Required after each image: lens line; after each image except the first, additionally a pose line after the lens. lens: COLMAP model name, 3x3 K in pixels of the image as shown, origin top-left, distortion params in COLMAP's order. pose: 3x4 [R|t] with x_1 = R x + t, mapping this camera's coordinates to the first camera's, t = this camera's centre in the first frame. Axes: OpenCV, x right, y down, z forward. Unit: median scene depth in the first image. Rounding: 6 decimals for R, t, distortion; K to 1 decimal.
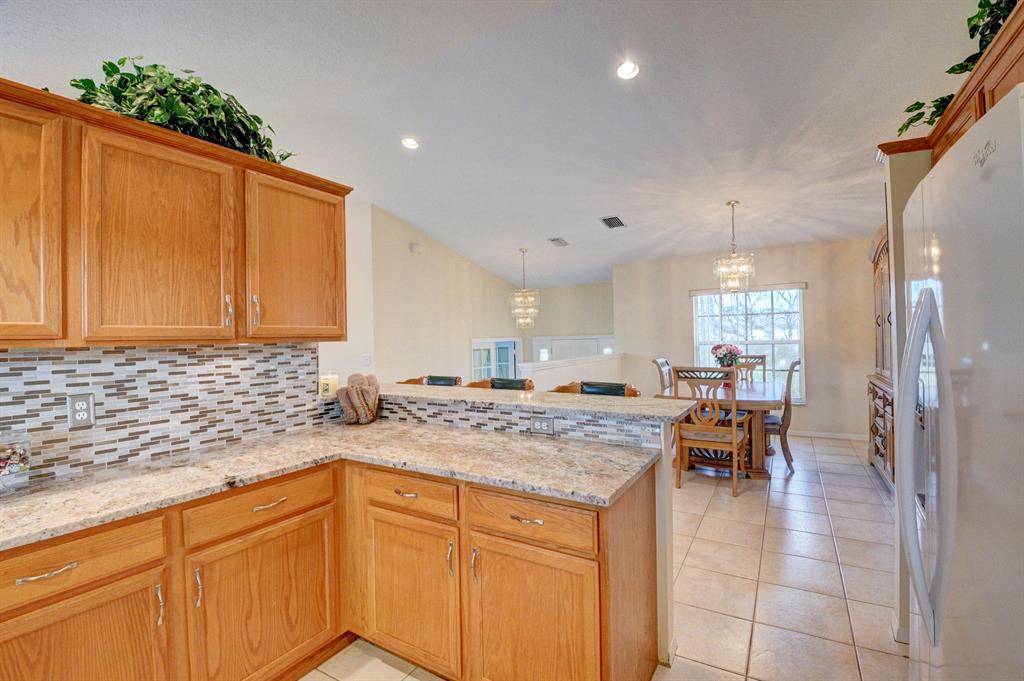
lens RADIAL K [[451.9, 0, 512.3], [0, 451.9, 337.0], [0, 0, 1]] dist [0.004738, -0.015540]
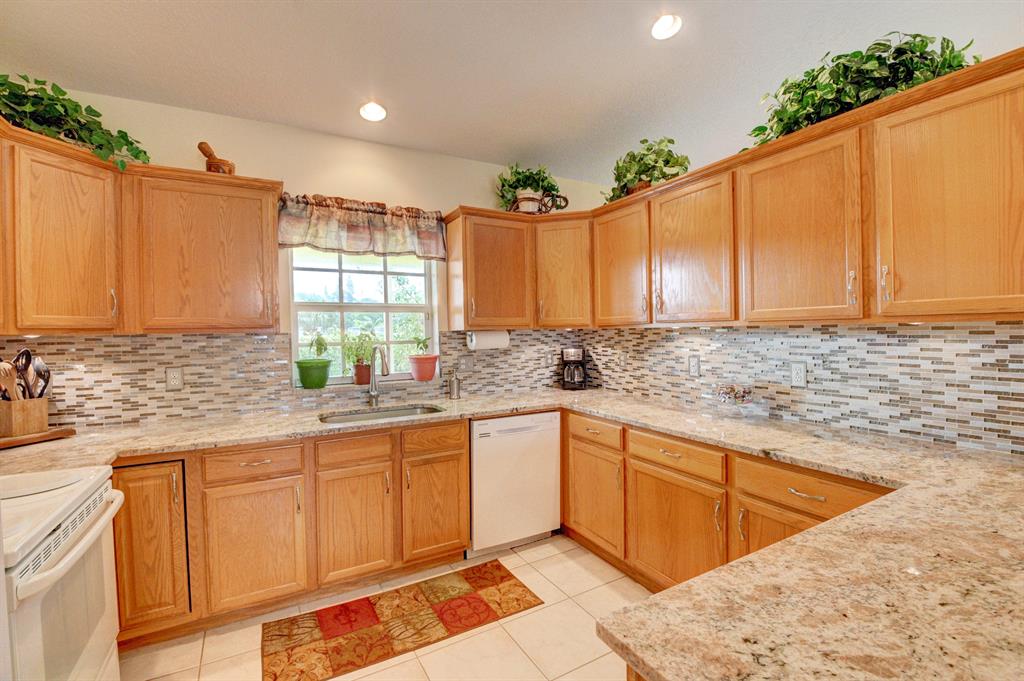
lens RADIAL K [[451.9, 0, 514.7], [0, 451.9, 337.7], [0, 0, 1]] dist [0.004738, -0.015540]
pose [[-0.500782, 0.042212, -0.864544, 0.246895], [0.030754, 0.999047, 0.030965, -0.002845], [0.865027, -0.011081, -0.501603, 0.406643]]
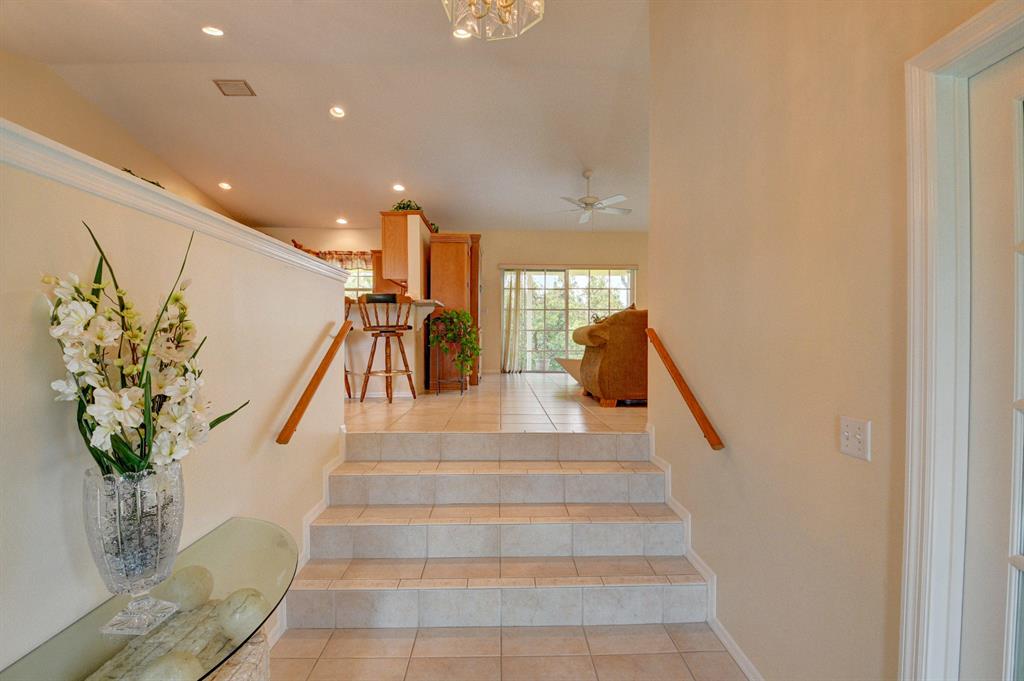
lens RADIAL K [[451.9, 0, 507.0], [0, 451.9, 343.0], [0, 0, 1]] dist [0.004738, -0.015540]
pose [[-0.840822, 0.021486, -0.540886, 0.224603], [0.015096, 0.999754, 0.016246, 0.191914], [0.541102, 0.005495, -0.840939, 2.000024]]
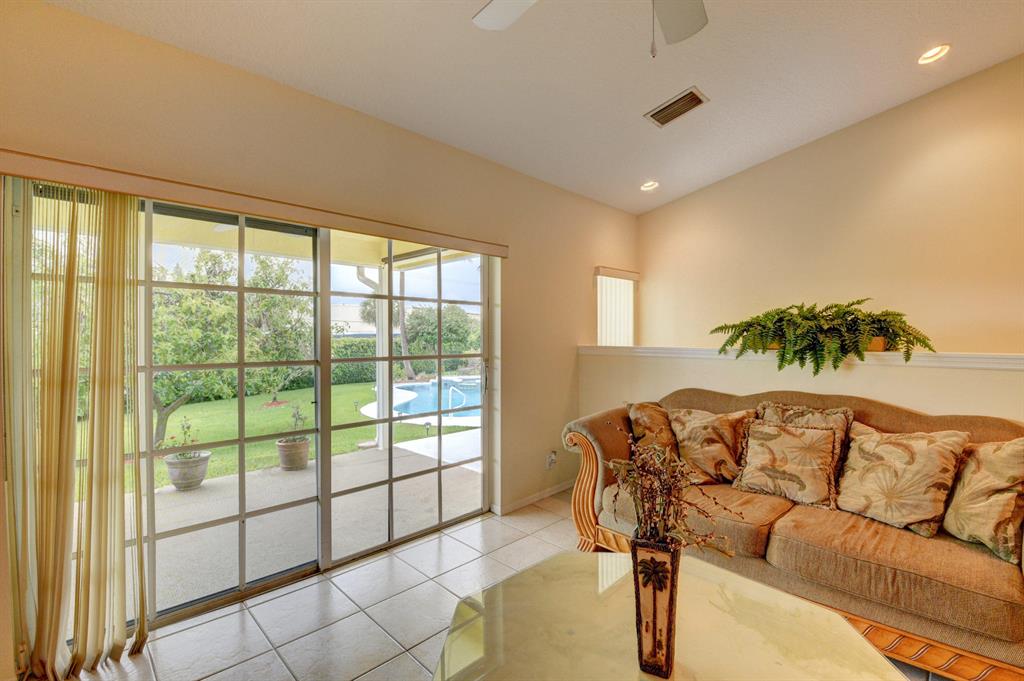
lens RADIAL K [[451.9, 0, 505.5], [0, 451.9, 342.8], [0, 0, 1]] dist [0.004738, -0.015540]
pose [[-0.234982, 0.035648, -0.971346, -0.614479], [0.005924, 0.999361, 0.035243, 0.020853], [0.971982, 0.002527, -0.235043, 0.744632]]
